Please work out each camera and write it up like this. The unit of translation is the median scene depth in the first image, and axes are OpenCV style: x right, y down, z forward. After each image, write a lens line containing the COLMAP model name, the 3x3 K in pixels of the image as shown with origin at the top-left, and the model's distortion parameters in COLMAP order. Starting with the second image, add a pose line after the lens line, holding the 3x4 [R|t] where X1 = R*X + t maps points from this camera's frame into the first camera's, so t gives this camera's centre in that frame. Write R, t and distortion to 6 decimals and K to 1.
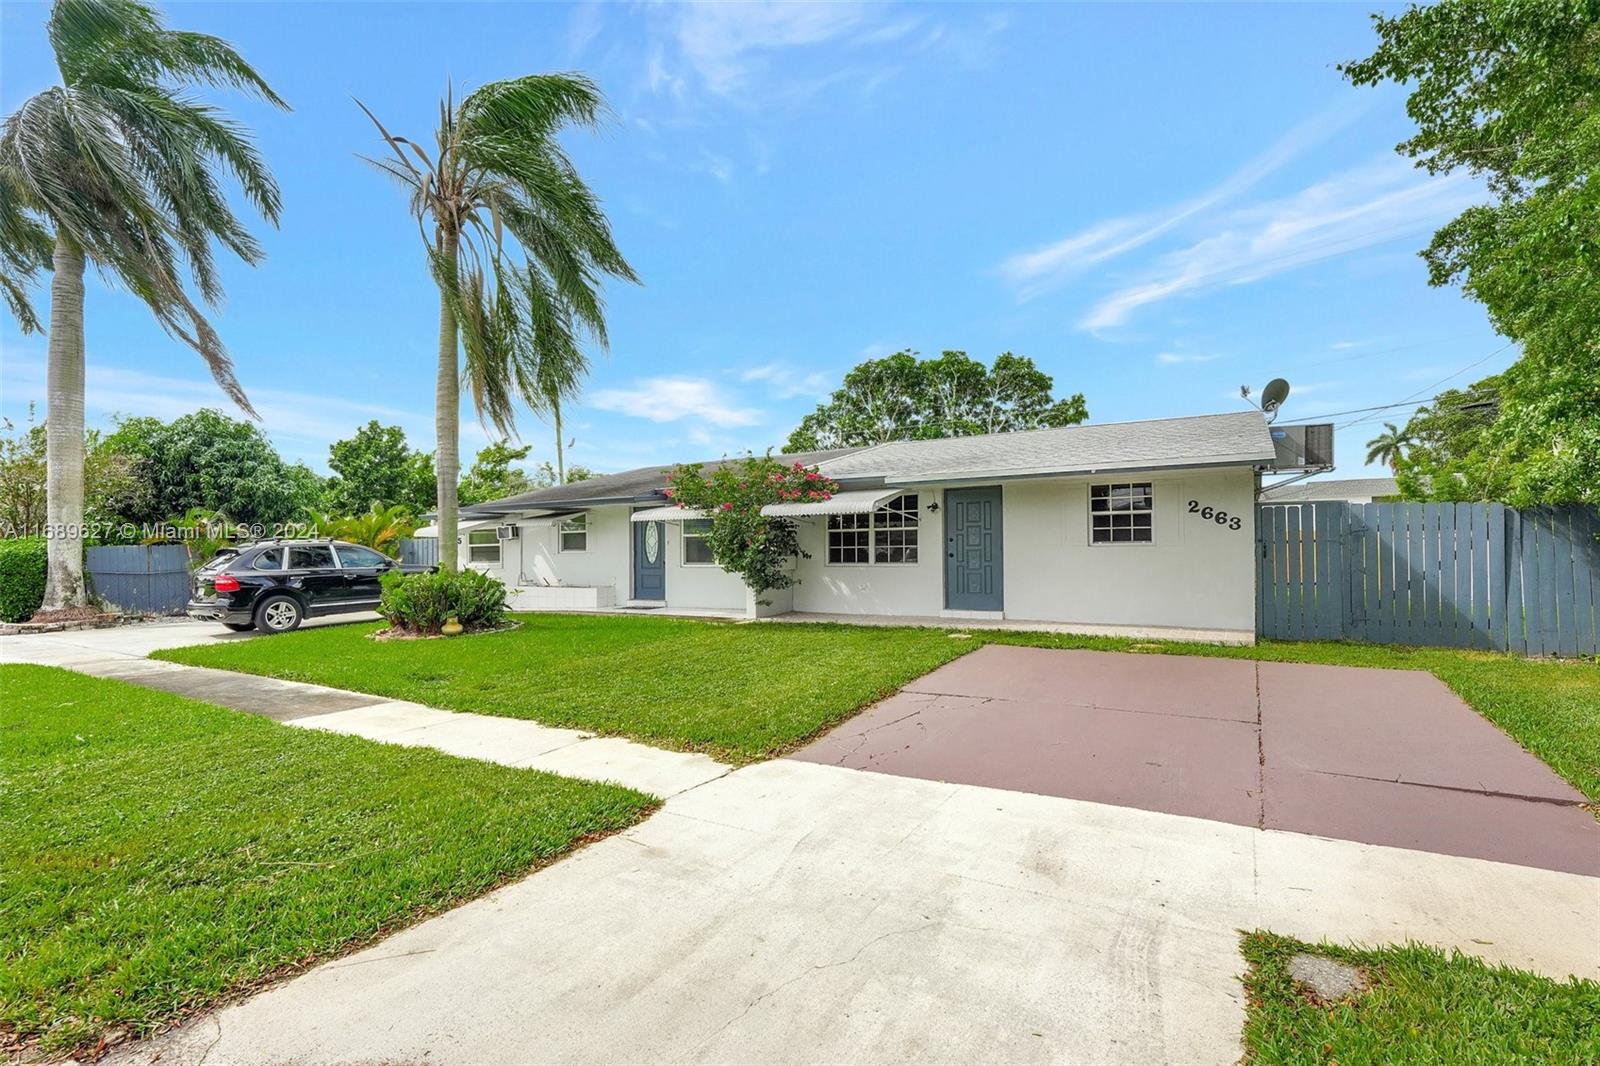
lens RADIAL K [[712.0, 0, 771.4], [0, 712.0, 540.6], [0, 0, 1]] dist [-0.021243, 0.000010]
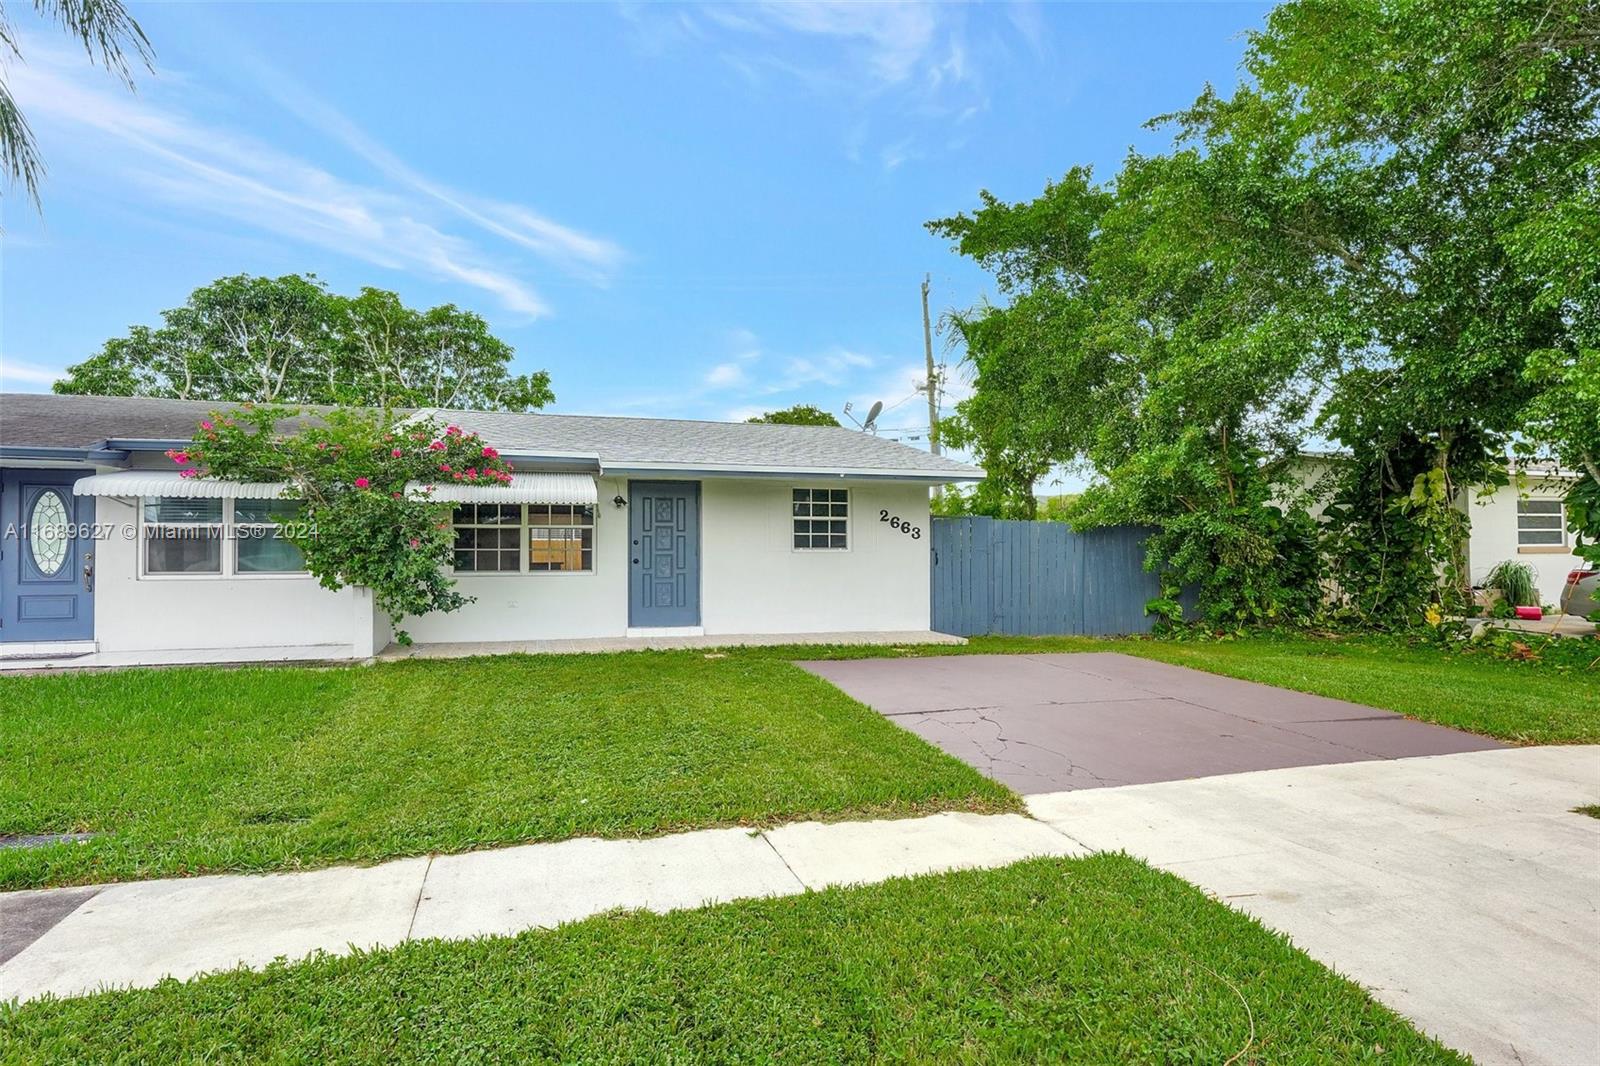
lens RADIAL K [[860.7, 0, 805.9], [0, 860.7, 542.5], [0, 0, 1]] dist [0.000673, 0.000016]
pose [[0.686711, 0.020928, 0.726629, -0.382415], [-0.018099, 0.999768, -0.011690, 0.007974], [-0.726705, -0.005124, 0.686931, 0.198807]]
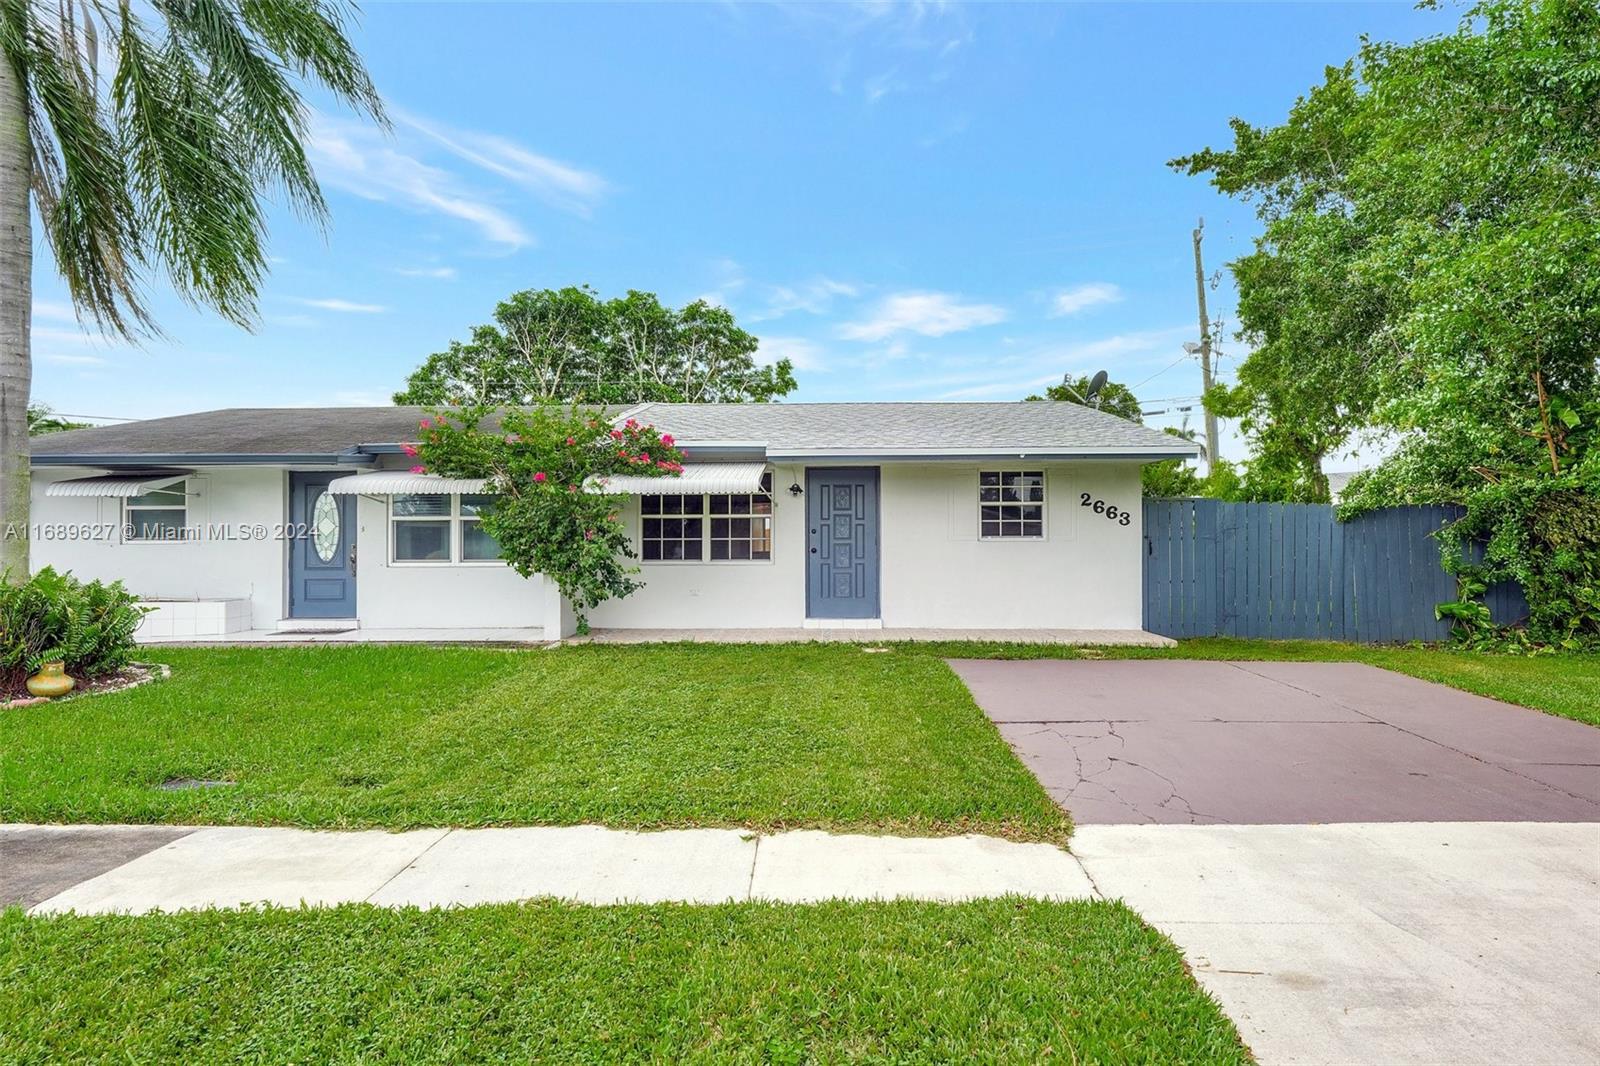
lens RADIAL K [[903.9, 0, 800.0], [0, 903.9, 533.0], [0, 0, 1]] dist [0.002539, 0.000105]
pose [[0.875398, 0.014451, 0.483186, -0.288461], [-0.014744, 0.999886, -0.003191, 0.004914], [-0.483177, -0.004331, 0.875512, 0.132870]]
